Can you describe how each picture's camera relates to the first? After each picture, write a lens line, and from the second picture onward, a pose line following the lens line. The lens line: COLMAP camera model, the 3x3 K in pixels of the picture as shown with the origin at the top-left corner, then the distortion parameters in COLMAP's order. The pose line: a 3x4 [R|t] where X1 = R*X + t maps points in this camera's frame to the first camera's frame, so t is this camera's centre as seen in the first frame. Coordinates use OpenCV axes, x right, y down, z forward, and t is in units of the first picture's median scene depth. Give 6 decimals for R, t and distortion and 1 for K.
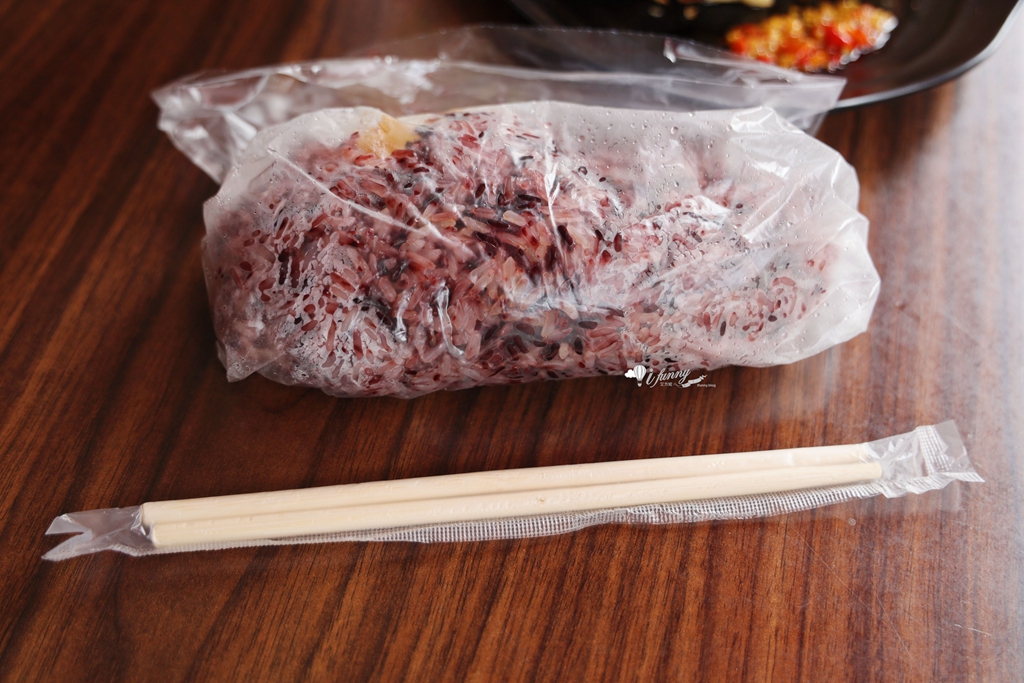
lens RADIAL K [[1219.6, 0, 512.0], [0, 1219.6, 341.5], [0, 0, 1]] dist [0.007656, 0.056027]
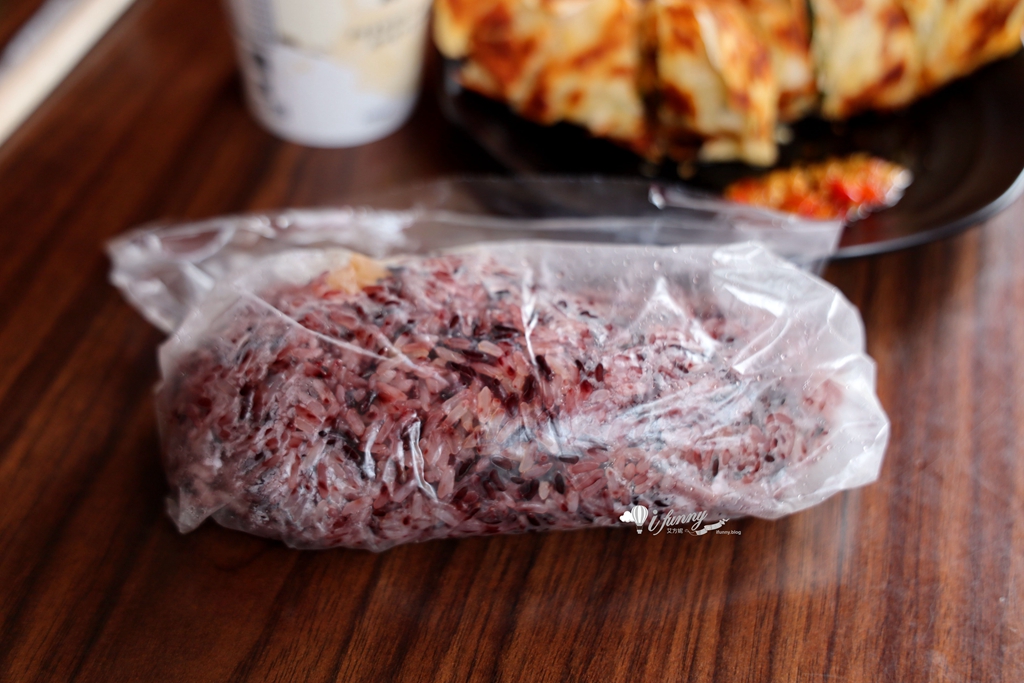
lens RADIAL K [[1592.6, 0, 512.0], [0, 1592.6, 341.5], [0, 0, 1]] dist [0.090431, 0.053715]
pose [[0.999985, -0.005073, -0.002094, 0.020998], [0.004500, 0.976332, -0.216230, 0.157793], [0.003142, 0.216217, 0.976340, -0.207322]]
